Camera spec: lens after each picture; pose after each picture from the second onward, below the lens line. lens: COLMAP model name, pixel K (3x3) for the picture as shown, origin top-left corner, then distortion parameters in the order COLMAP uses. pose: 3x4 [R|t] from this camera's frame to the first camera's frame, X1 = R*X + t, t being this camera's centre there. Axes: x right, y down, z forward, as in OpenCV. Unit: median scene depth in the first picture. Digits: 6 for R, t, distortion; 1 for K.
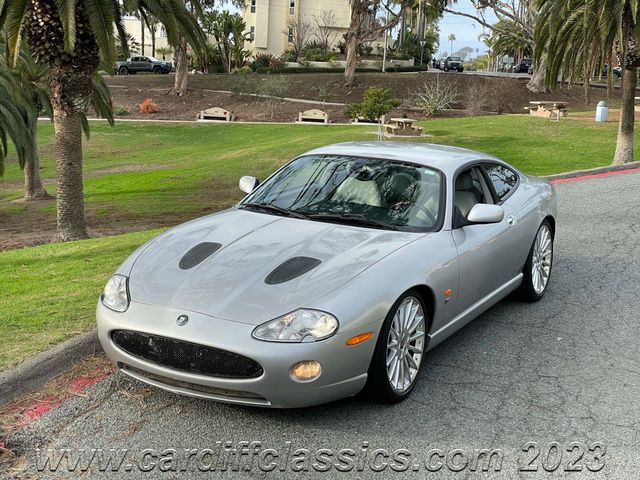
lens RADIAL K [[956.4, 0, 320.0], [0, 956.4, 240.0], [0, 0, 1]] dist [0.130102, -0.047234]
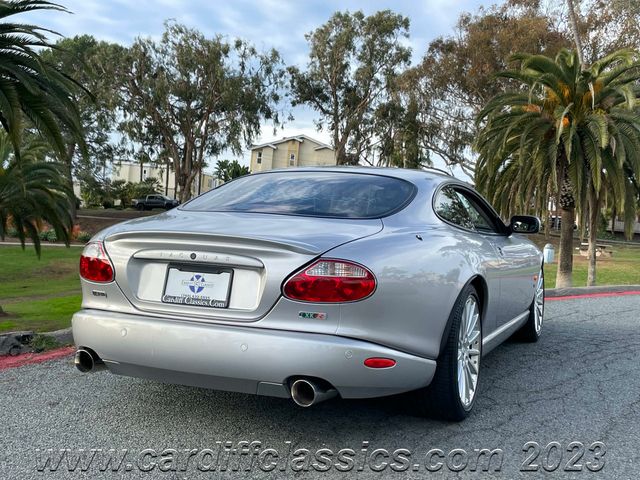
lens RADIAL K [[799.4, 0, 320.0], [0, 799.4, 240.0], [0, 0, 1]] dist [0.147010, -0.390163]
pose [[0.999255, 0.035160, -0.015904, 0.030074], [-0.037119, 0.988449, -0.146940, -0.003810], [0.010554, 0.147421, 0.989017, 0.064577]]
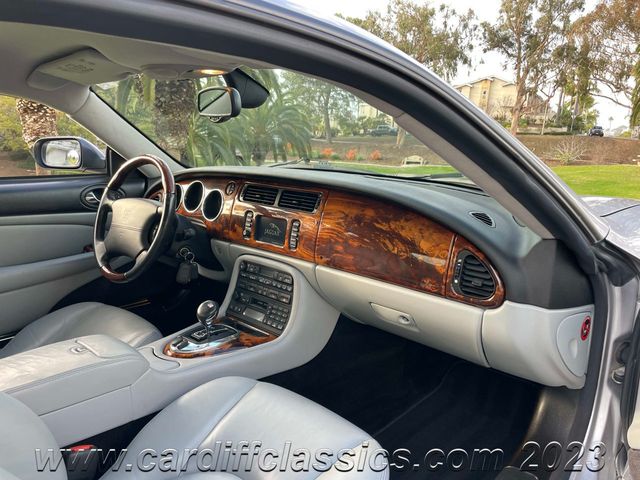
lens RADIAL K [[518.9, 0, 320.0], [0, 518.9, 240.0], [0, 0, 1]] dist [0.105895, -0.150275]
pose [[0.937038, 0.078932, -0.340190, 0.040255], [-0.072146, 0.996862, 0.032574, -0.012516], [0.341694, -0.005980, 0.939792, 0.106357]]
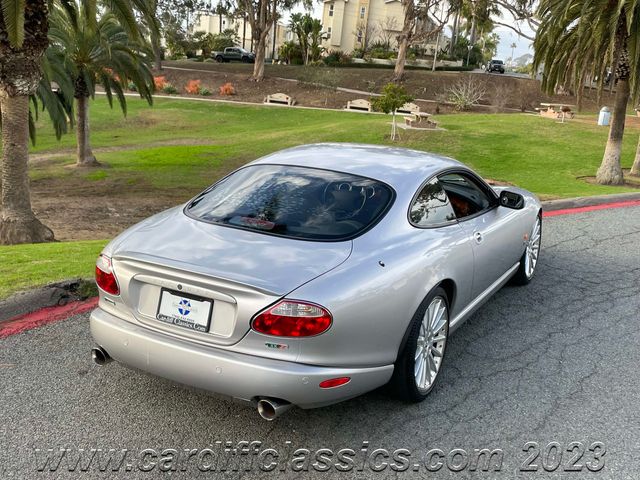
lens RADIAL K [[738.2, 0, 320.0], [0, 738.2, 240.0], [0, 0, 1]] dist [0.077838, -0.026198]
pose [[0.992848, 0.073134, -0.094367, 0.034064], [-0.067600, 0.995873, 0.060565, -0.012182], [0.098406, -0.053752, 0.993694, 0.062592]]
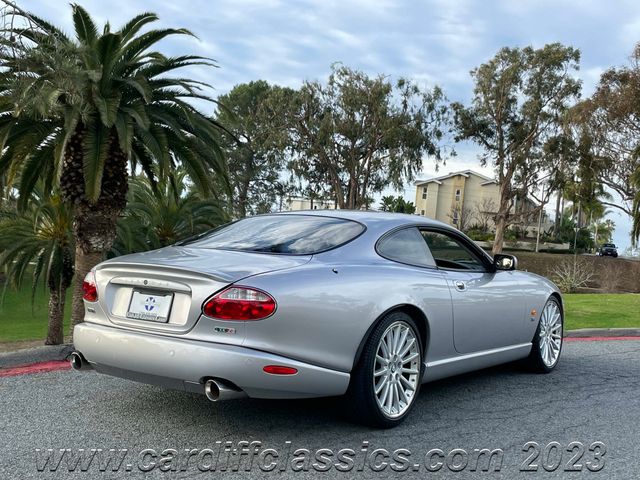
lens RADIAL K [[799.4, 0, 320.0], [0, 799.4, 240.0], [0, 0, 1]] dist [0.147010, -0.390163]
pose [[0.972517, 0.042902, -0.228846, 0.042446], [-0.084885, 0.980560, -0.176909, -0.003237], [0.216808, 0.191472, 0.957253, 0.058014]]
